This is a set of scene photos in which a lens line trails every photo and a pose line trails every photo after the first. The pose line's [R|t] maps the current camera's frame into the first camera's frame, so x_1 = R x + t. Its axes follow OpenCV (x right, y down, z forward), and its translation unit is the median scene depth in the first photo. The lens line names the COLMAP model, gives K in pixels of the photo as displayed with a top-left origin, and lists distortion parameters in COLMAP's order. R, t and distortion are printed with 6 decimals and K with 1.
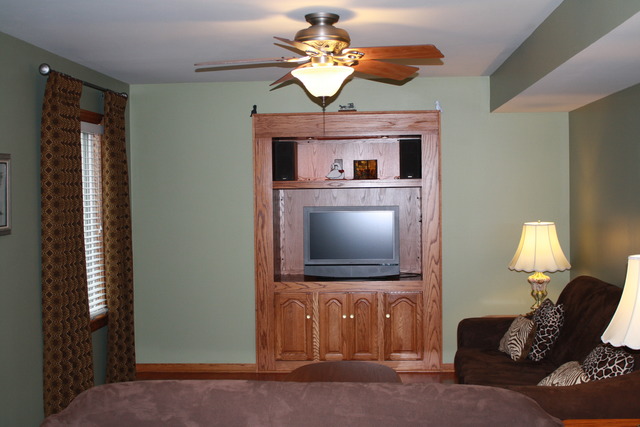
lens RADIAL K [[881.8, 0, 322.3], [0, 881.8, 213.0], [0, 0, 1]] dist [-0.040465, 0.000000]
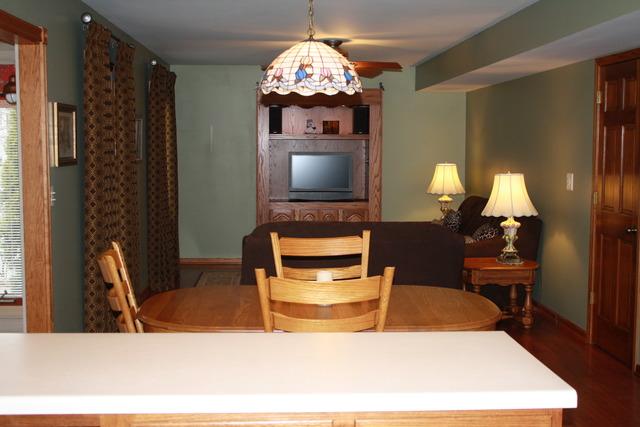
lens RADIAL K [[881.8, 0, 318.5], [0, 881.8, 213.5], [0, 0, 1]] dist [-0.040465, 0.000000]
pose [[0.993266, 0.008830, 0.115518, -0.146438], [-0.014974, 0.998512, 0.052429, 0.018399], [-0.114883, -0.053805, 0.991921, -0.489716]]
